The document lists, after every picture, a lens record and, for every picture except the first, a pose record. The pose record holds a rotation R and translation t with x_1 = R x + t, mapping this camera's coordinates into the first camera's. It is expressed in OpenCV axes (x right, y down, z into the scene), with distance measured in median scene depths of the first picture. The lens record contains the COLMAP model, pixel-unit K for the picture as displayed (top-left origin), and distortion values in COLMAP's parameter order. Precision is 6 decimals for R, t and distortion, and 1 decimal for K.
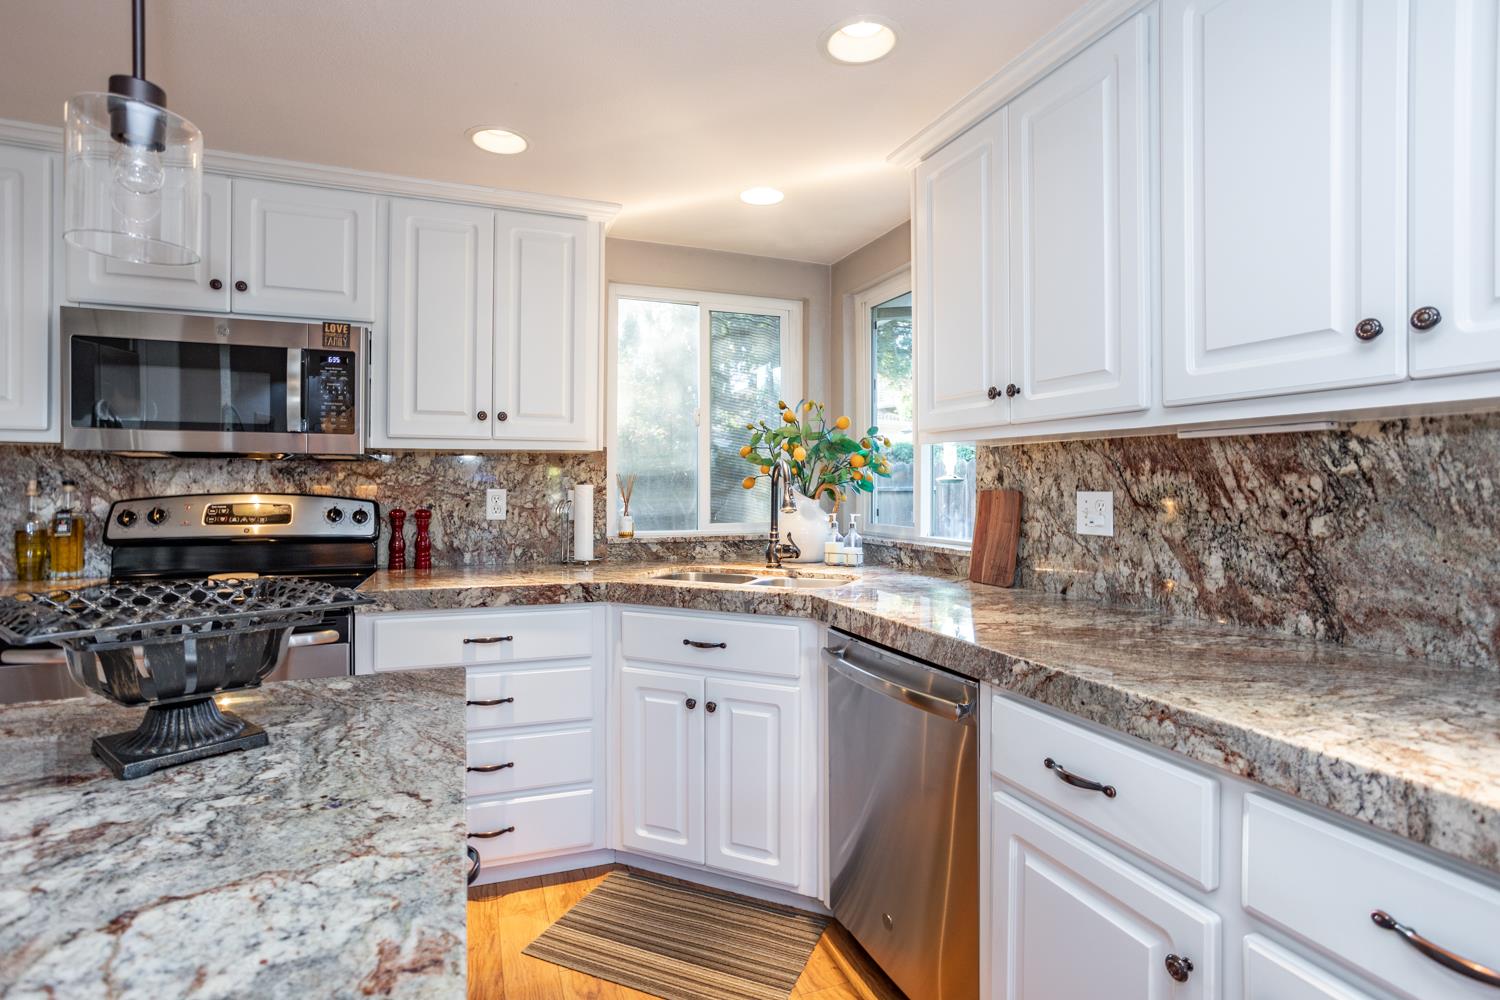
lens RADIAL K [[734.3, 0, 740.3], [0, 734.3, 482.3], [0, 0, 1]] dist [-0.049982, 0.034345]
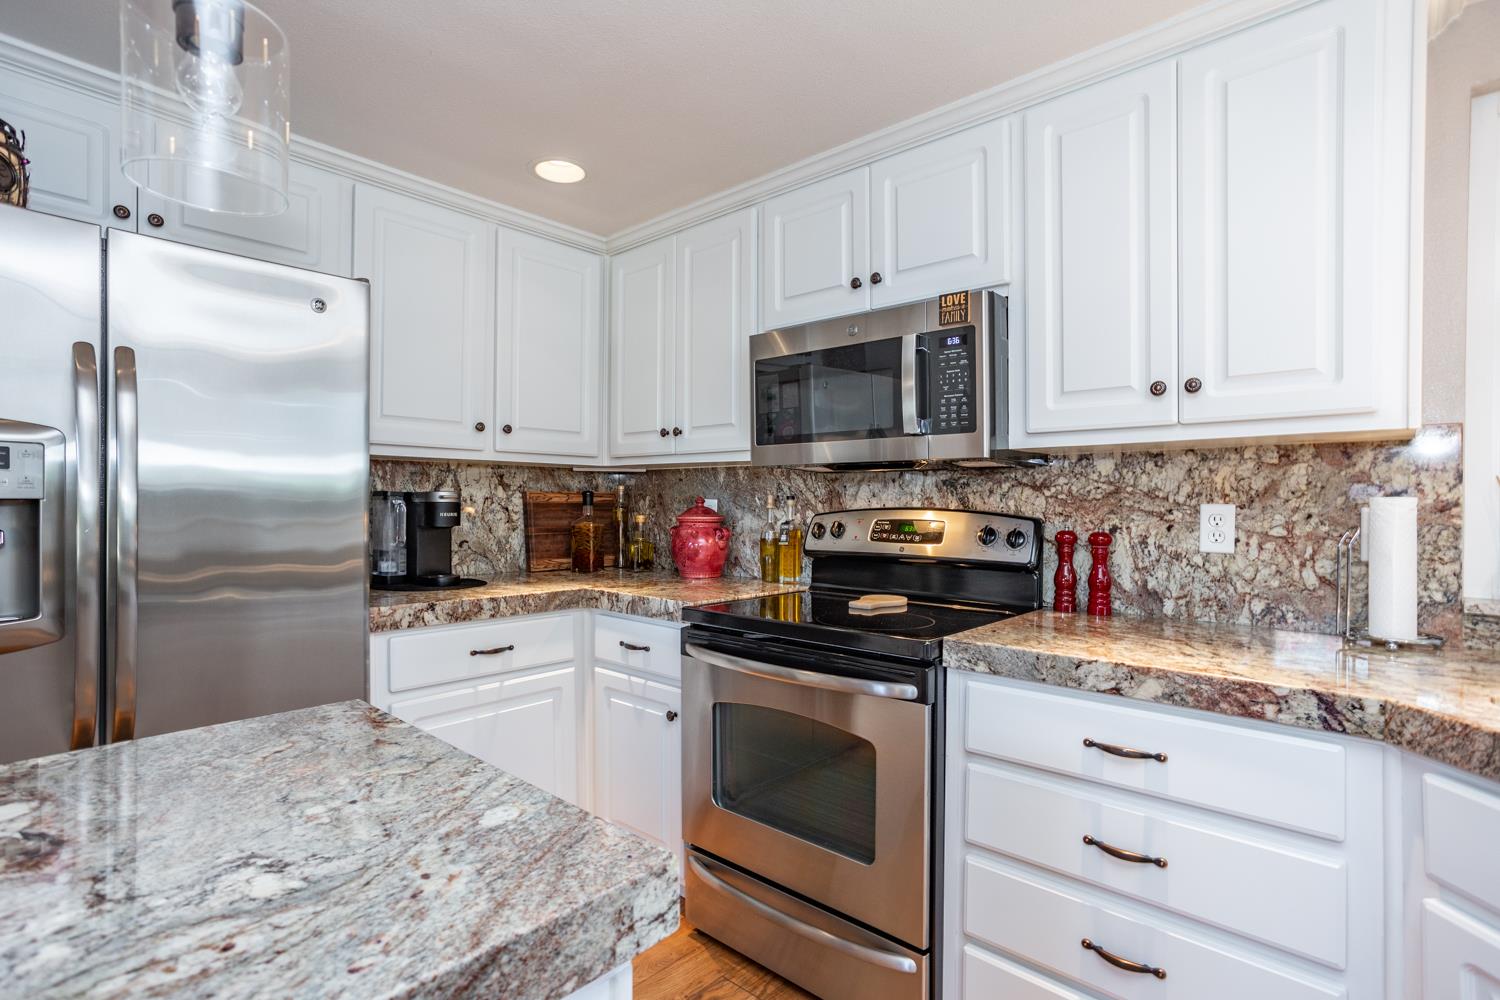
lens RADIAL K [[734.5, 0, 743.2], [0, 734.5, 494.9], [0, 0, 1]] dist [-0.047071, 0.034334]
pose [[0.456662, -0.007598, -0.889608, 0.047796], [0.003815, 0.999971, -0.006583, 0.004279], [0.889632, -0.000387, 0.456677, 0.417429]]
